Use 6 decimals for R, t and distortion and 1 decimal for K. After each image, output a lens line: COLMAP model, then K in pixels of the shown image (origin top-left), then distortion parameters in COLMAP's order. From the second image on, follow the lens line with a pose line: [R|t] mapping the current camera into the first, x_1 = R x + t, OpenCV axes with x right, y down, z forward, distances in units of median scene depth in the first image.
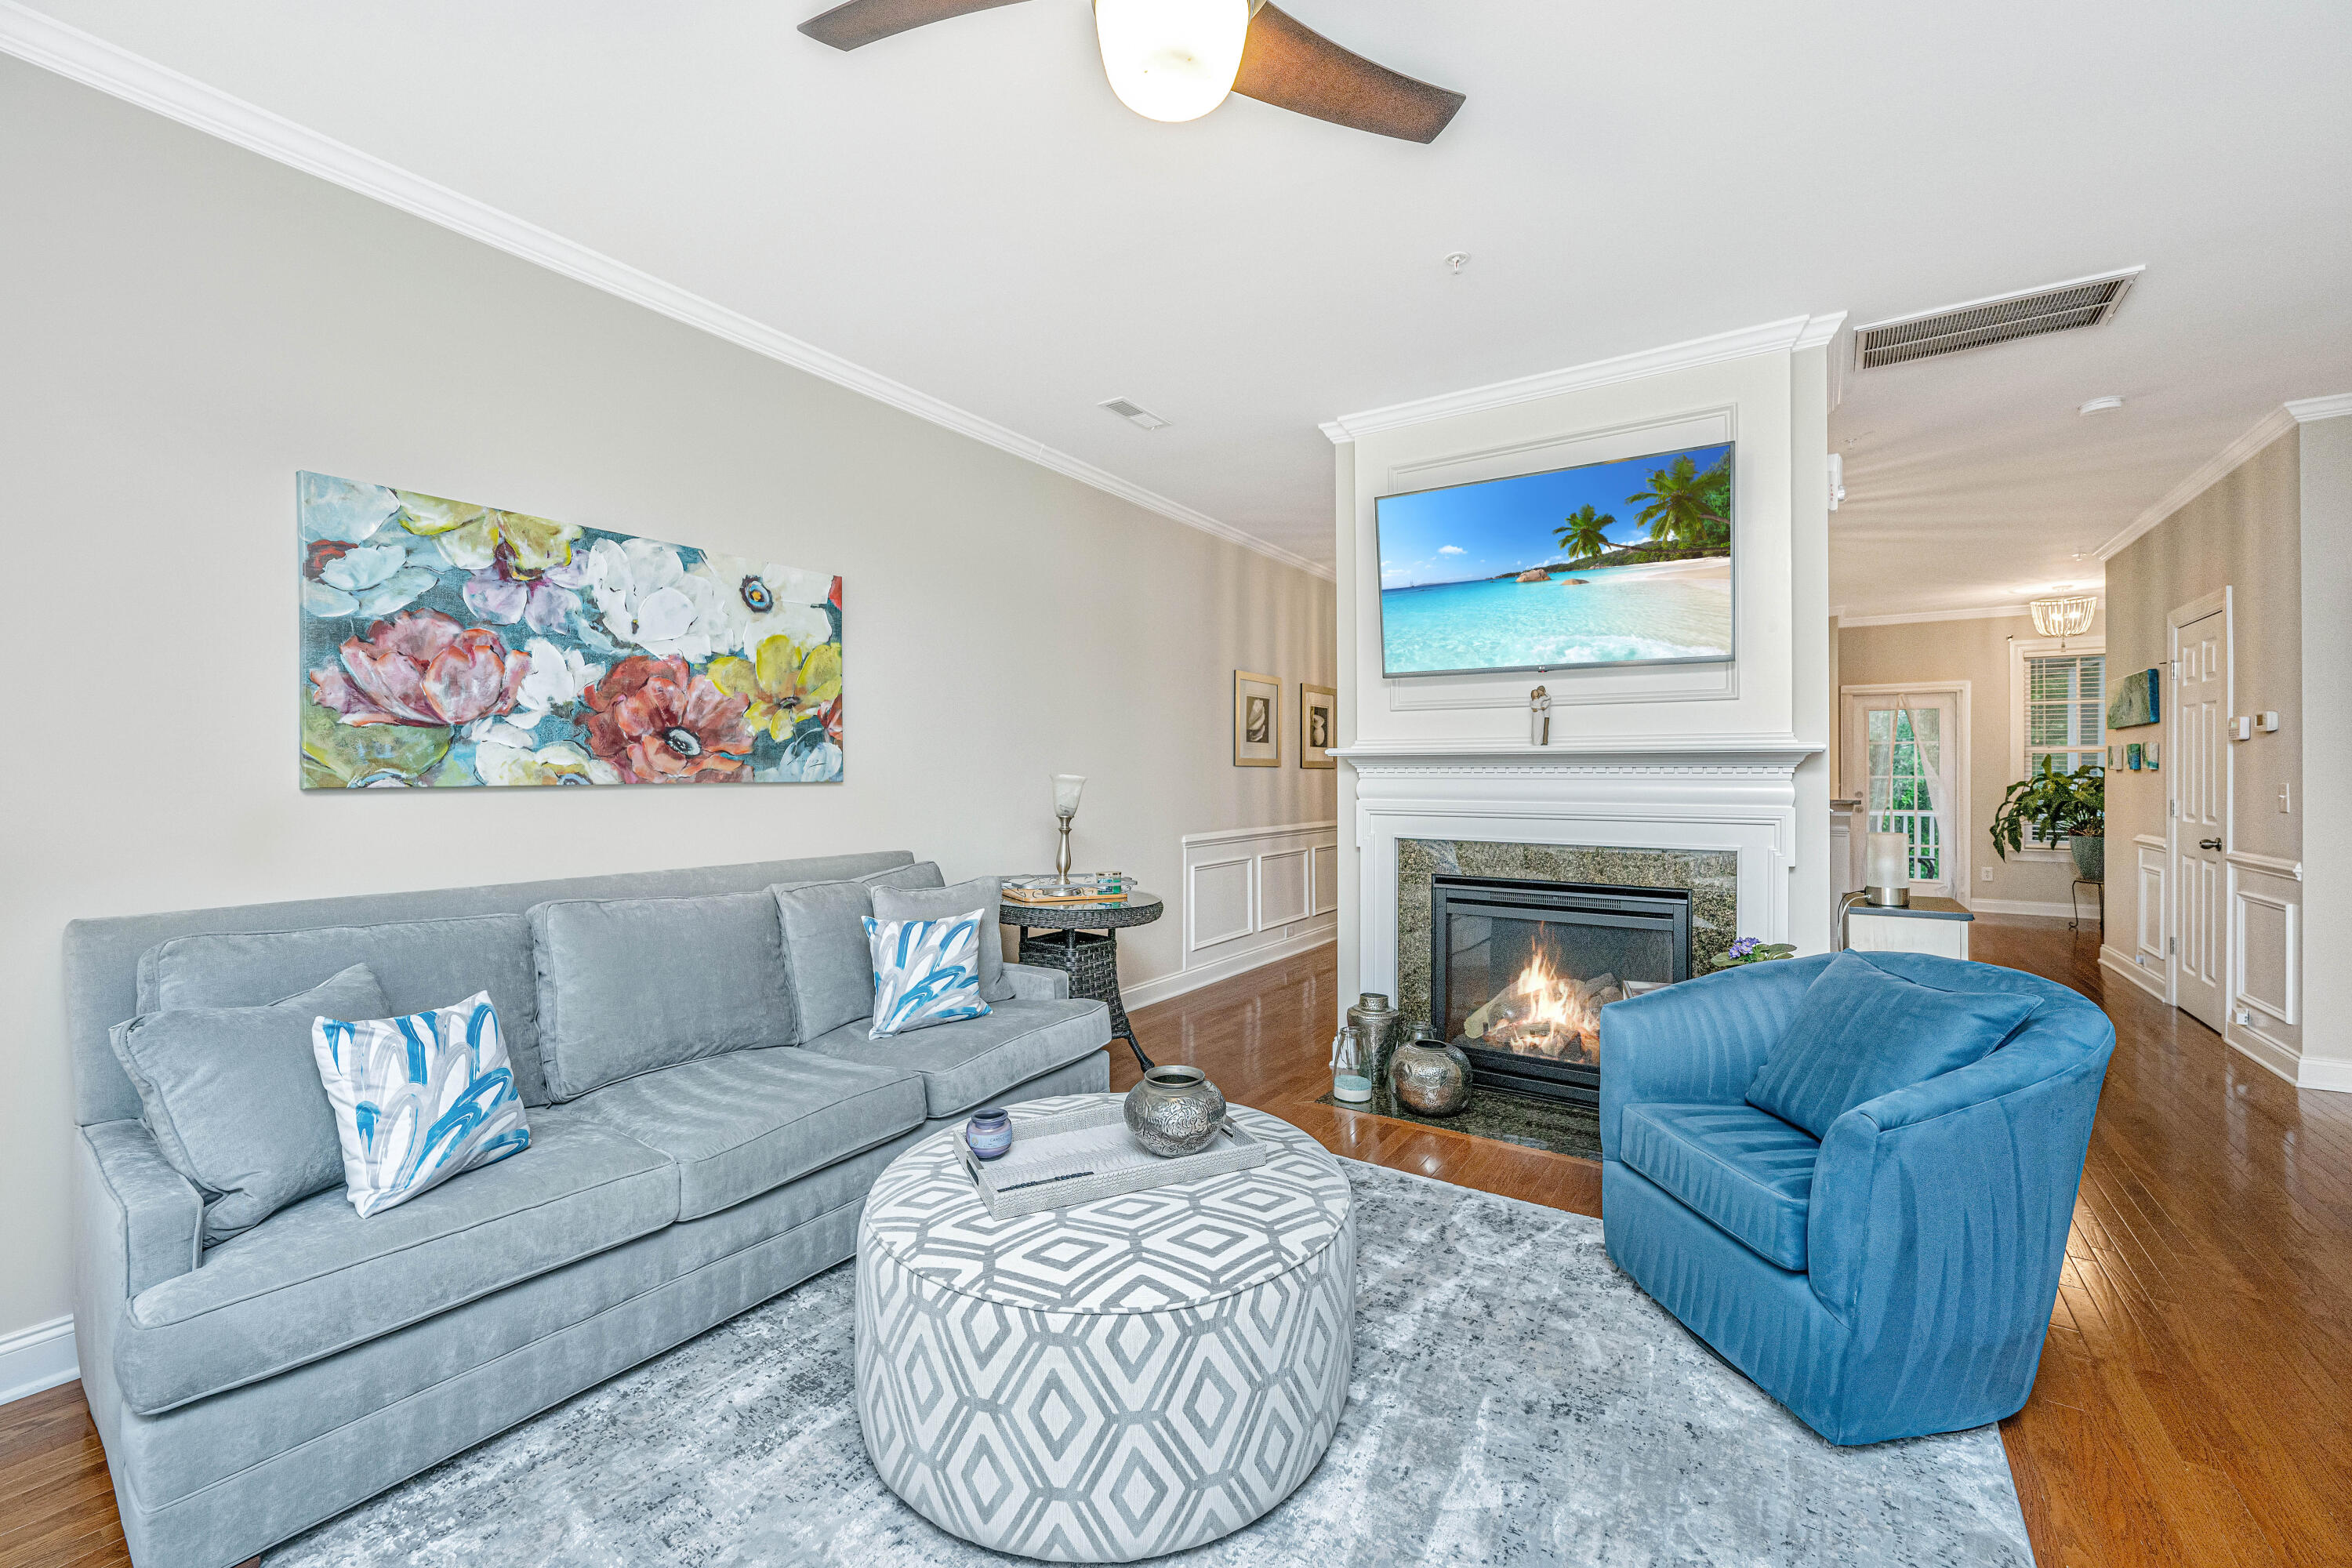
lens RADIAL K [[962.4, 0, 1168.4], [0, 962.4, 770.3], [0, 0, 1]] dist [-0.002284, 0.001479]
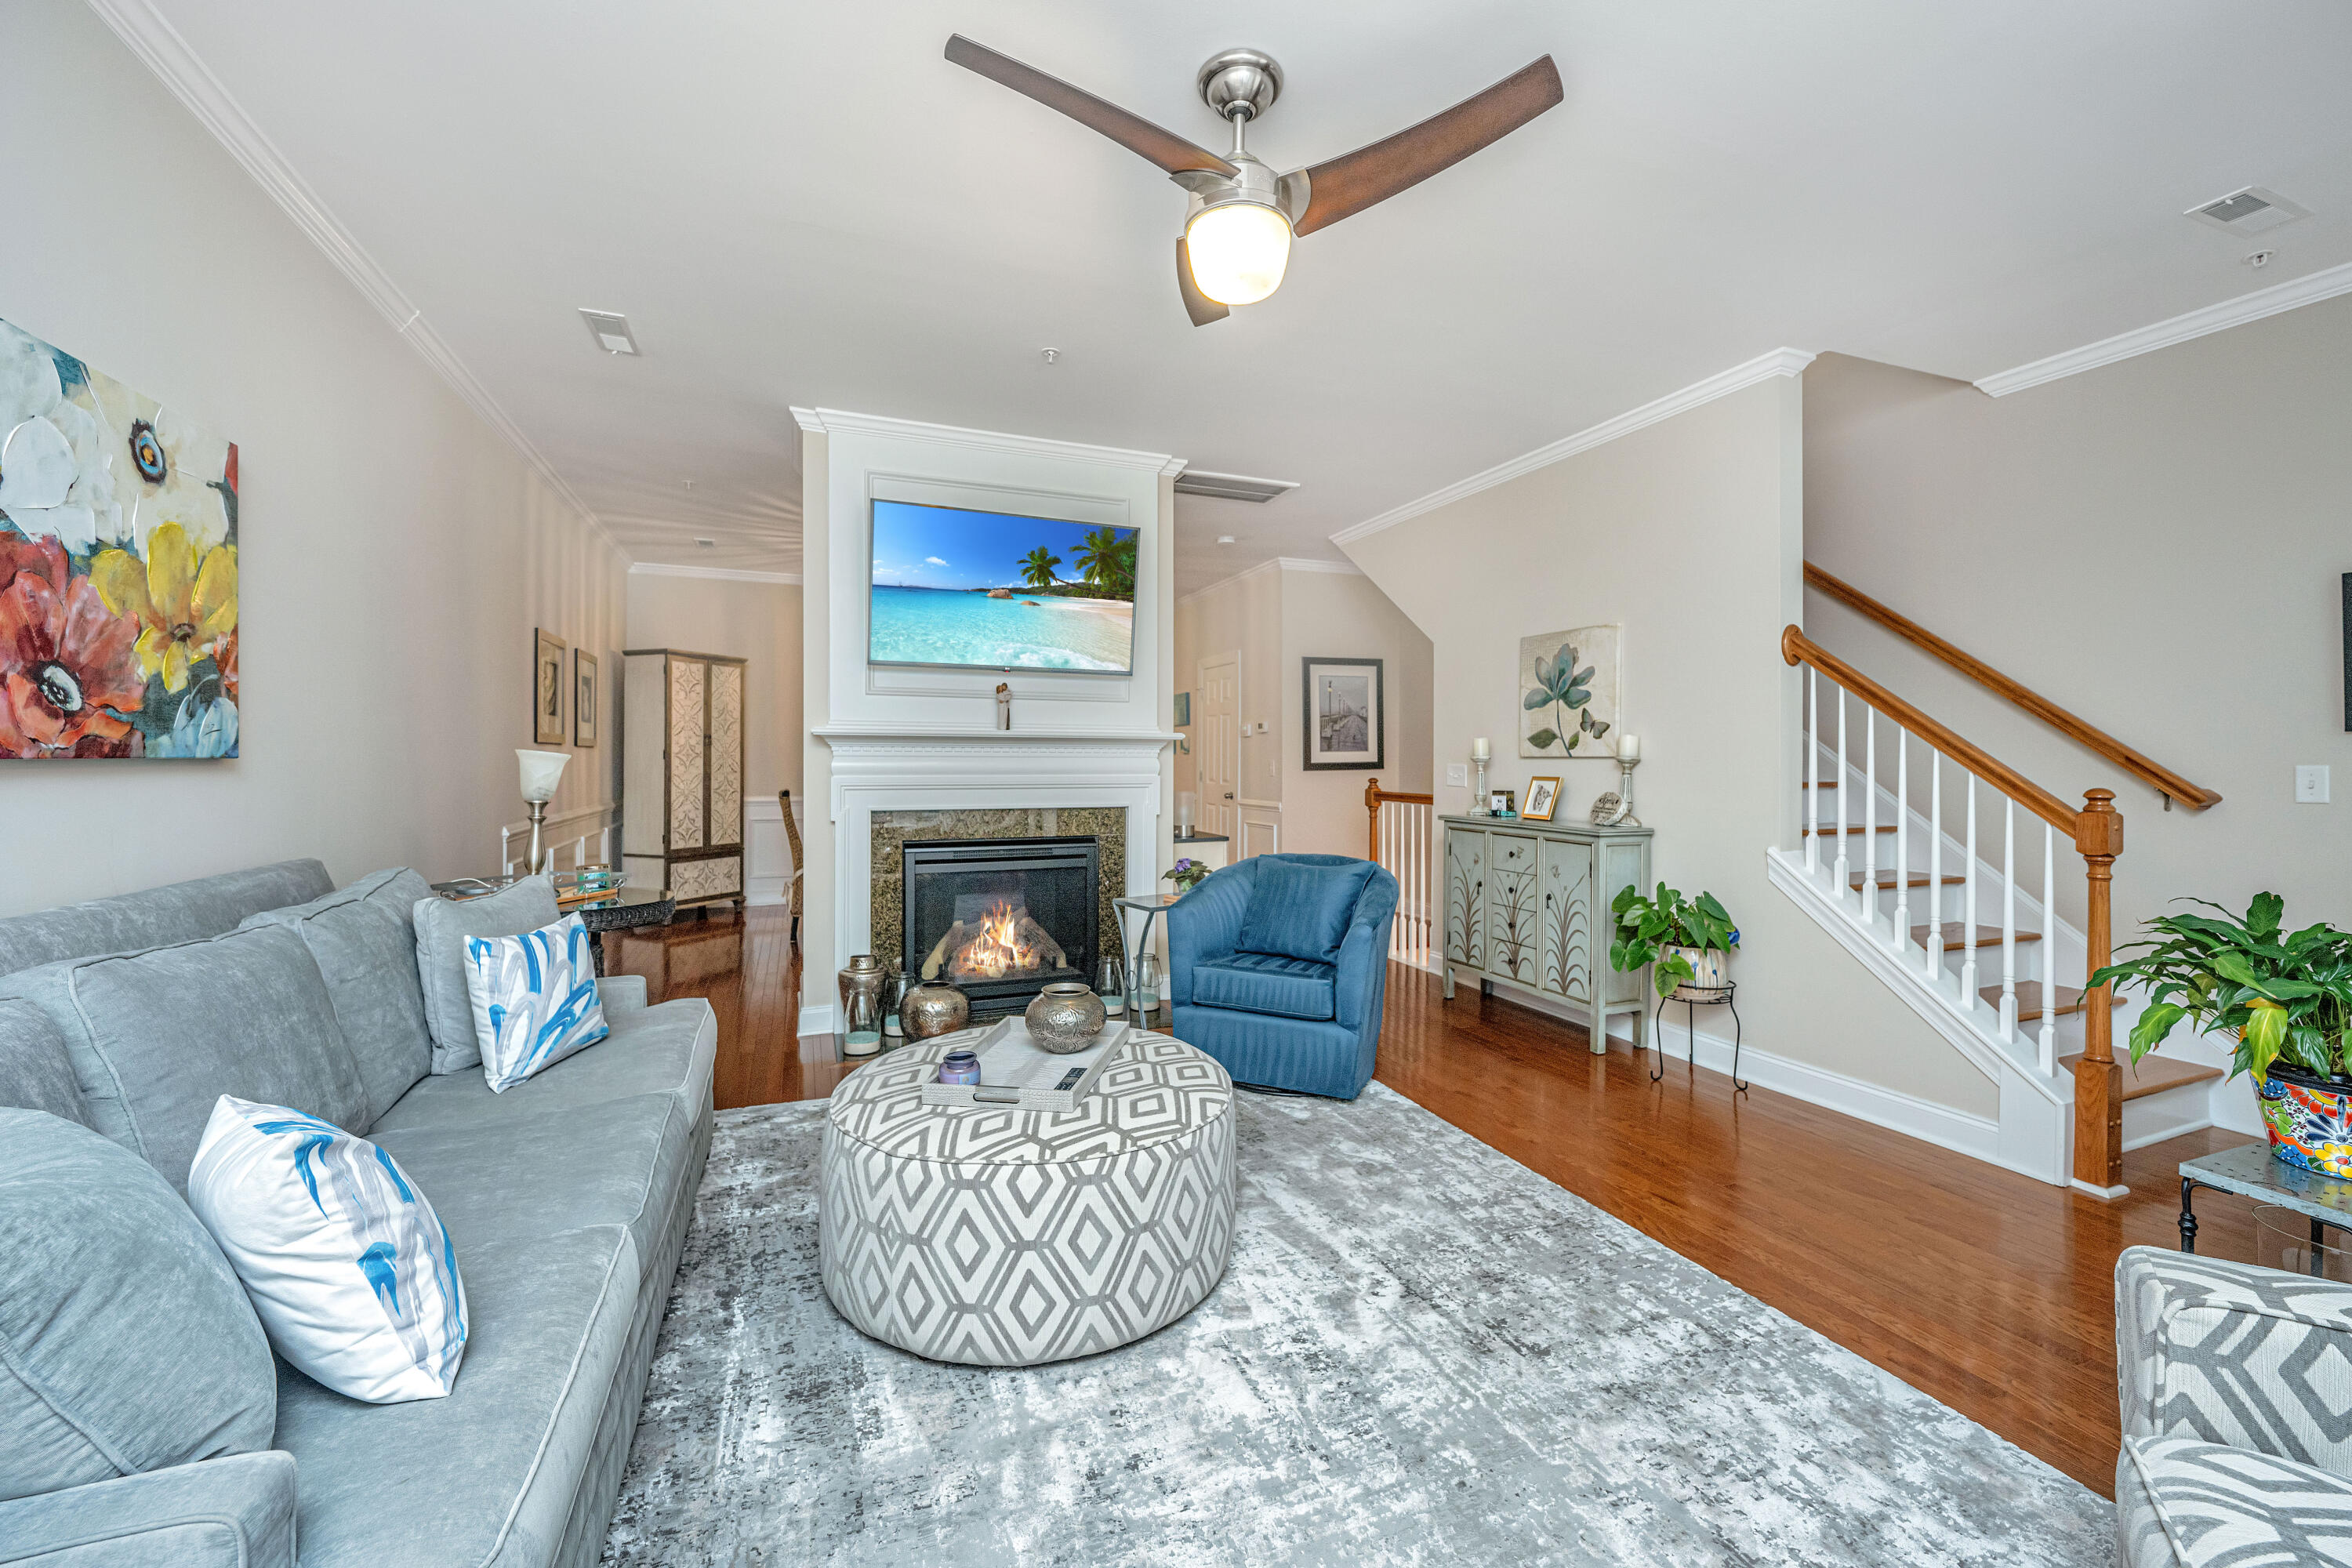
lens RADIAL K [[962.4, 0, 1203.1], [0, 962.4, 760.2], [0, 0, 1]] dist [-0.002284, 0.001479]
pose [[0.555638, -0.001468, 0.831423, -0.552492], [-0.004513, 0.999978, 0.004782, 0.007673], [-0.831412, -0.006409, 0.555619, 0.093842]]
